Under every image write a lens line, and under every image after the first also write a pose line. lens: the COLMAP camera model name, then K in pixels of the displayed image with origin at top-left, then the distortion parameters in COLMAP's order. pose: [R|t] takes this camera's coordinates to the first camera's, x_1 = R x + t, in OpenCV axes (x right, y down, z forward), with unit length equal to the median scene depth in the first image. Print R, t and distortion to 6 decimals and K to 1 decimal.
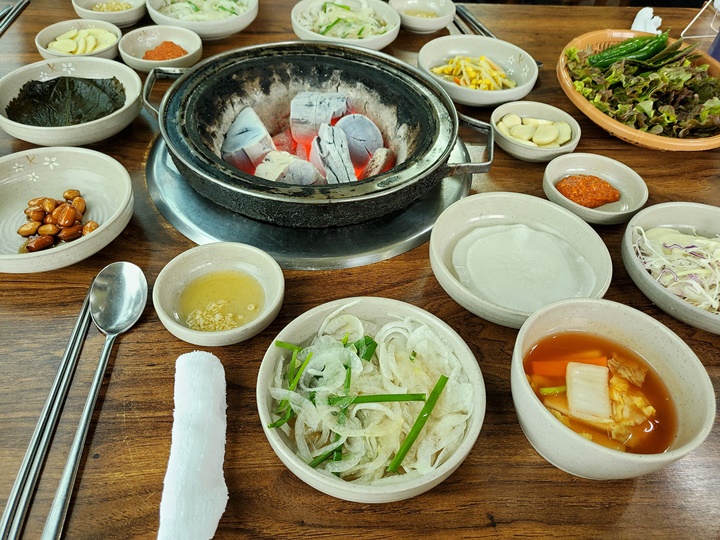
lens RADIAL K [[586.2, 0, 360.4], [0, 586.2, 286.1], [0, 0, 1]] dist [-0.012158, 0.004358]
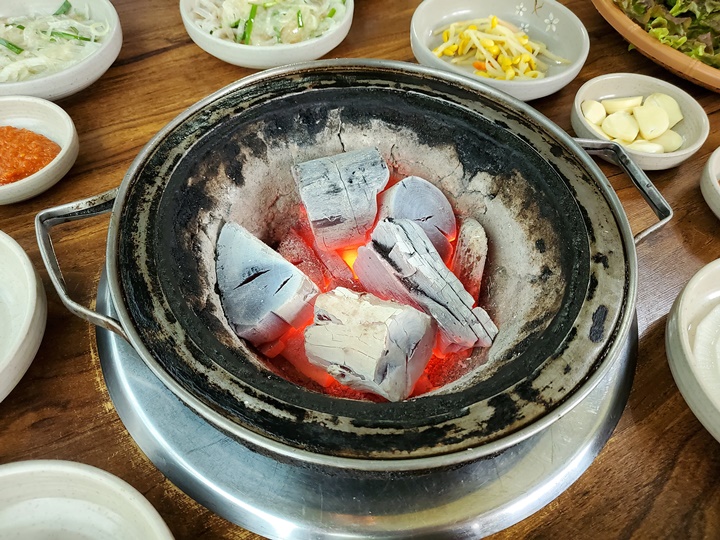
lens RADIAL K [[586.2, 0, 360.4], [0, 586.2, 286.1], [0, 0, 1]] dist [-0.012158, 0.004358]
pose [[0.908801, -0.350964, 0.225620, -0.224228], [0.314036, 0.931423, 0.183937, -0.310711], [-0.274703, -0.096310, 0.956694, 0.403892]]
